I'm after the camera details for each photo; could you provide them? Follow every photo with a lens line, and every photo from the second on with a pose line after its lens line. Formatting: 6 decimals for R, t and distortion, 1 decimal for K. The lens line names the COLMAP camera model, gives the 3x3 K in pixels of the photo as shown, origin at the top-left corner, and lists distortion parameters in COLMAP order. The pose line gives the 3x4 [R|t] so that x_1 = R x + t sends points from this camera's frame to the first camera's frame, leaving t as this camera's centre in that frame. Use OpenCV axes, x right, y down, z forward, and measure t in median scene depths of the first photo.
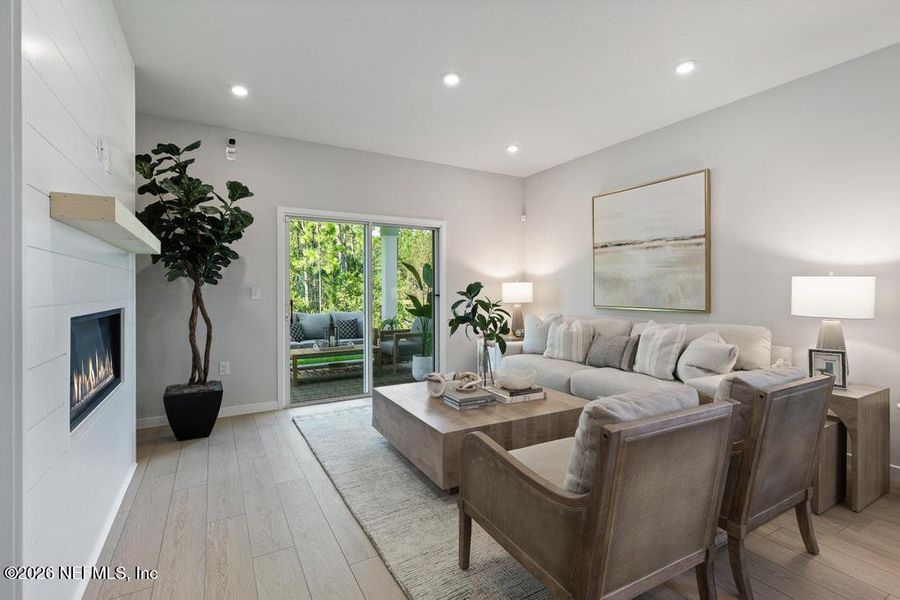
lens RADIAL K [[414.2, 0, 447.6], [0, 414.2, 292.8], [0, 0, 1]] dist [0.002918, 0.000335]
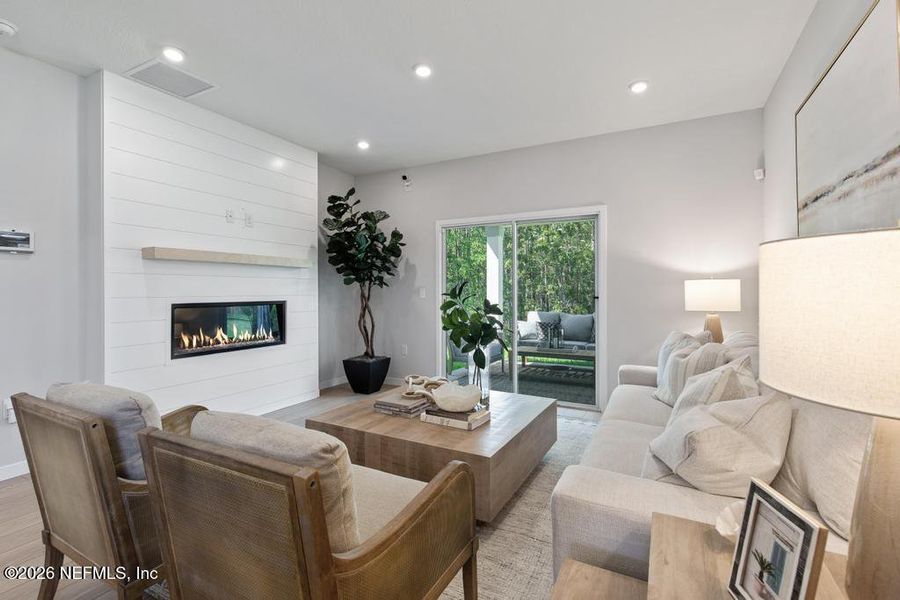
lens RADIAL K [[413.2, 0, 450.8], [0, 413.2, 297.1], [0, 0, 1]] dist [-0.002254, -0.000690]
pose [[0.535551, 0.014855, -0.844372, 0.755892], [-0.006277, 0.999888, 0.013610, -0.006216], [0.844480, -0.001989, 0.535584, 0.481317]]
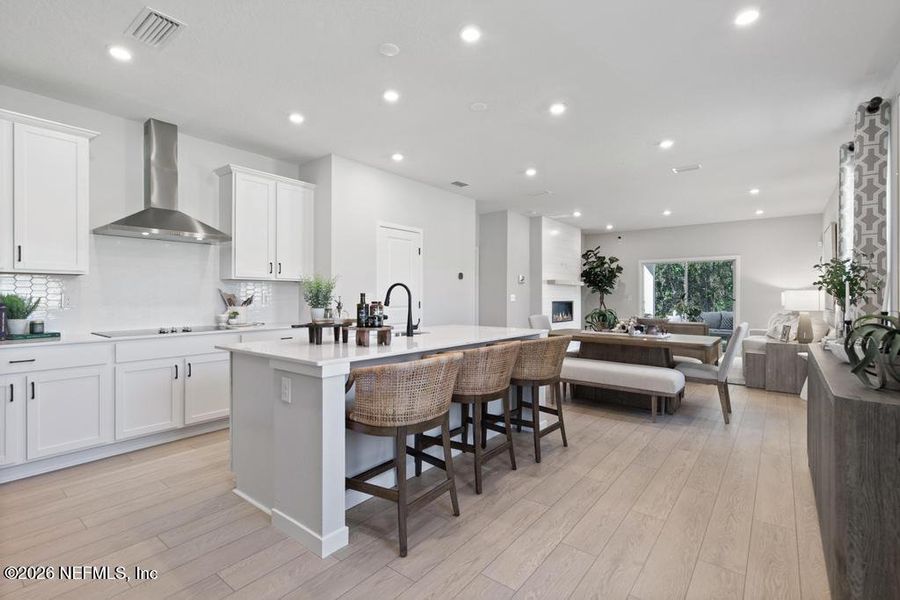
lens RADIAL K [[414.2, 0, 447.6], [0, 414.2, 292.8], [0, 0, 1]] dist [0.002918, 0.000335]
pose [[0.370525, -0.002136, -0.928820, 1.637303], [-0.006736, 0.999965, -0.004987, -0.009002], [0.928798, 0.008104, 0.370498, -1.030549]]
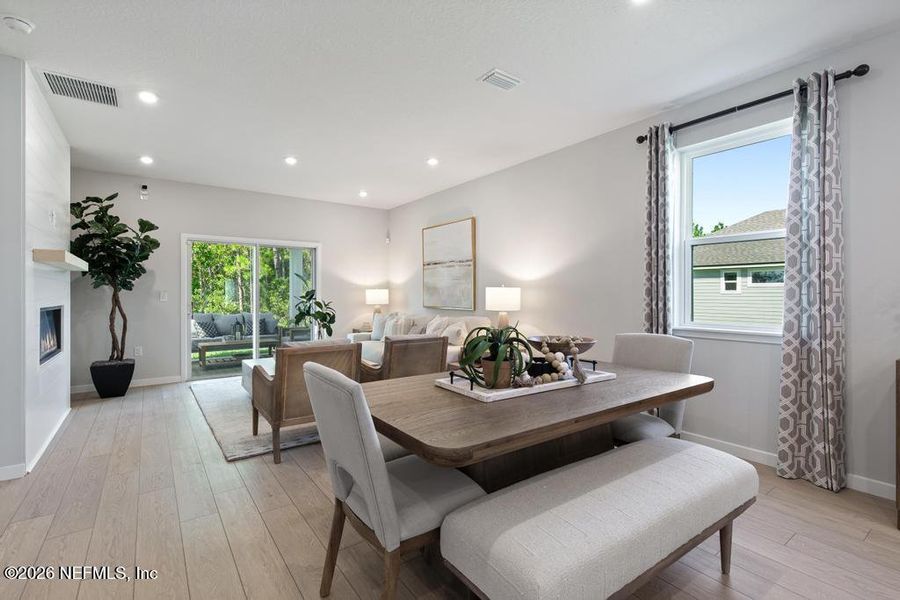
lens RADIAL K [[413.2, 0, 450.8], [0, 413.2, 297.1], [0, 0, 1]] dist [-0.002254, -0.000690]
pose [[0.993331, 0.001299, 0.115293, 0.383293], [-0.001072, 0.999997, -0.002030, 0.004406], [-0.115296, 0.001893, 0.993329, -0.551677]]
